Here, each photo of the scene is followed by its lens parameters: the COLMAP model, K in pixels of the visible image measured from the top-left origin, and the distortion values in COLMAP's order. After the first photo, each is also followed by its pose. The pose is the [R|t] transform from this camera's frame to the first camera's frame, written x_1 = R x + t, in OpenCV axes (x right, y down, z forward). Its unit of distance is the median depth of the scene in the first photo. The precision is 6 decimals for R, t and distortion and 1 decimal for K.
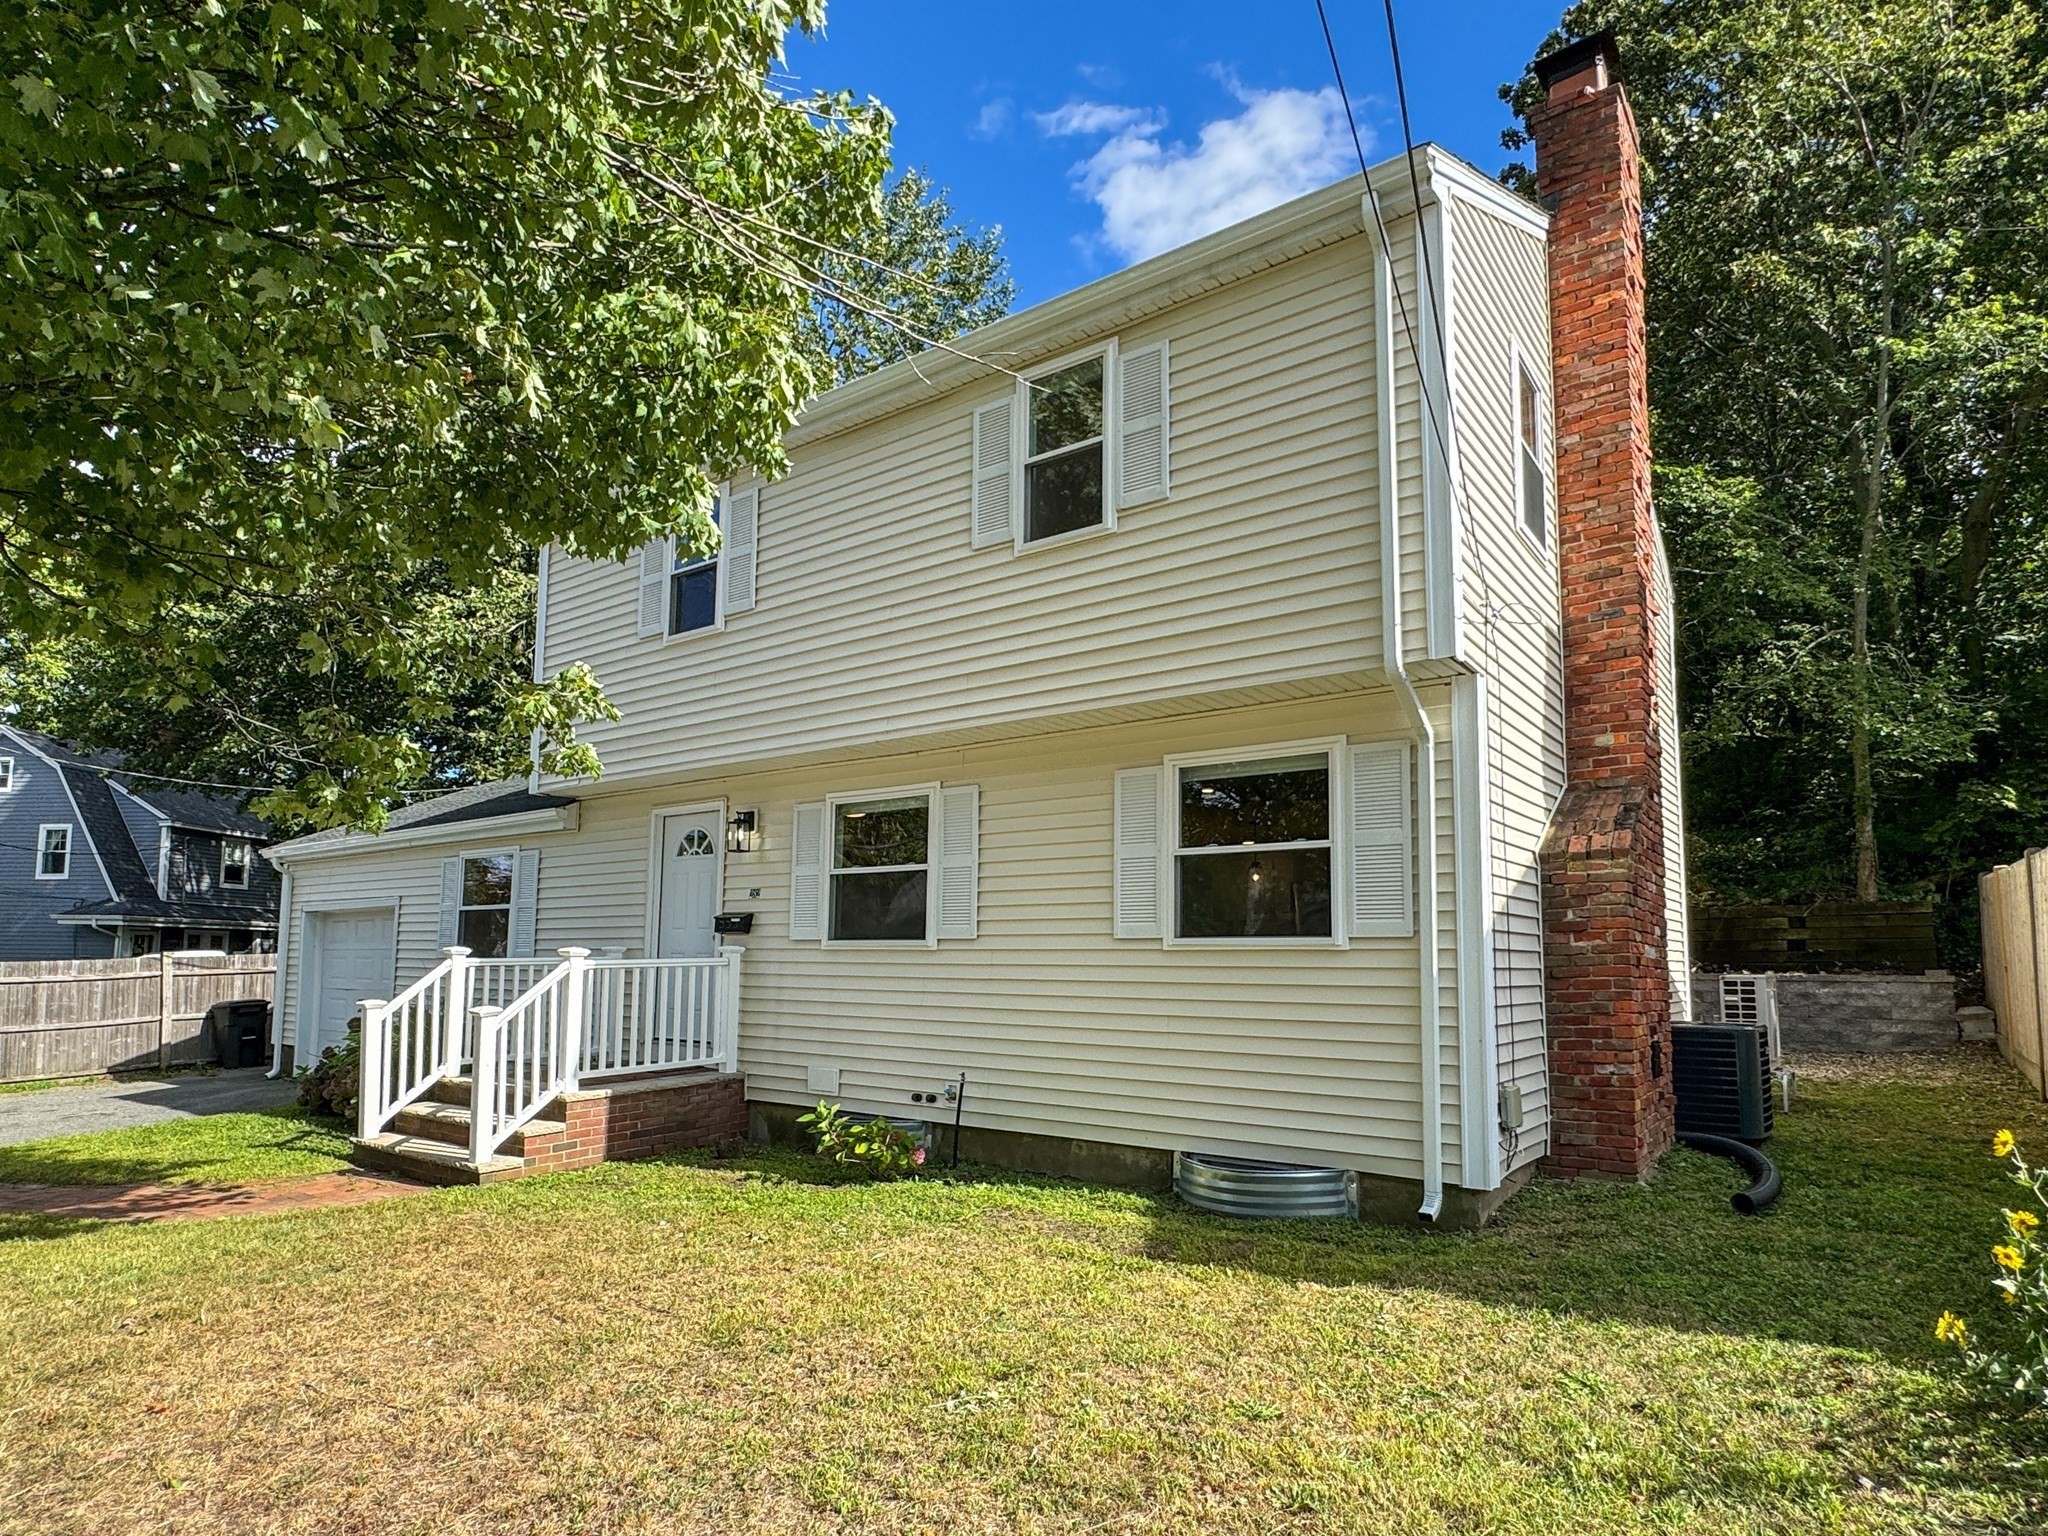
lens RADIAL K [[1134.8, 0, 971.8], [0, 1134.8, 822.6], [0, 0, 1]] dist [-0.001216, 0.000020]
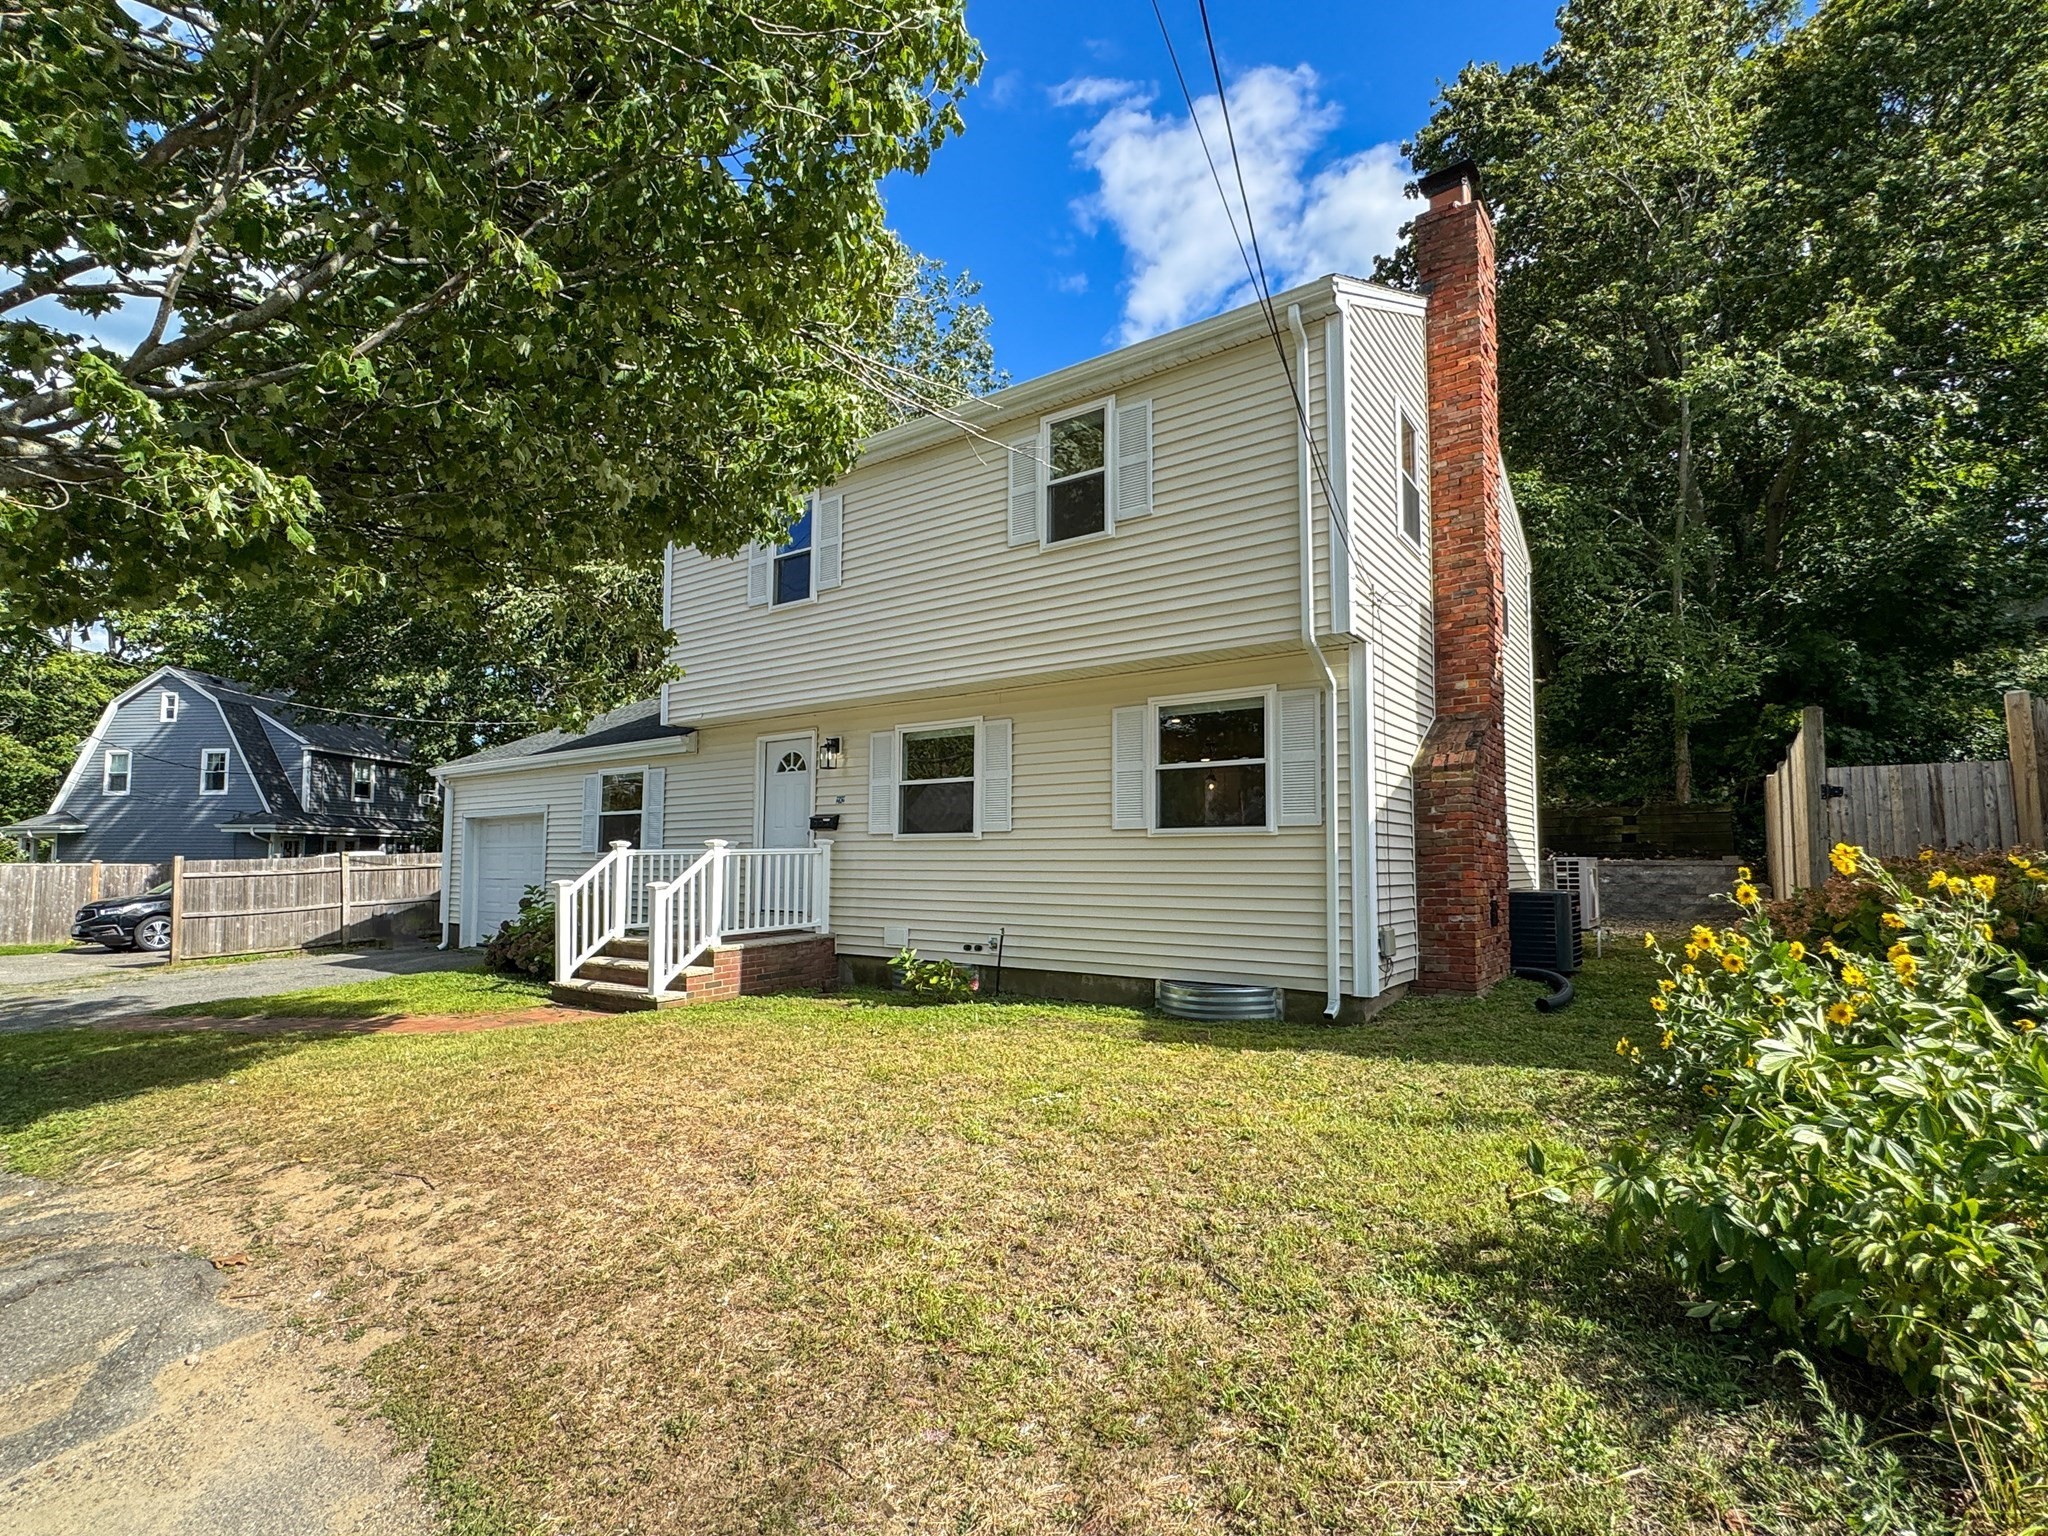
lens RADIAL K [[940.3, 0, 1024.0], [0, 940.3, 768.0], [0, 0, 1]] dist [0.000435, 0.000049]
pose [[0.998734, -0.004830, 0.050072, -0.037422], [0.003542, 0.999662, 0.025769, -0.003183], [-0.050180, -0.025559, 0.998413, -0.134113]]
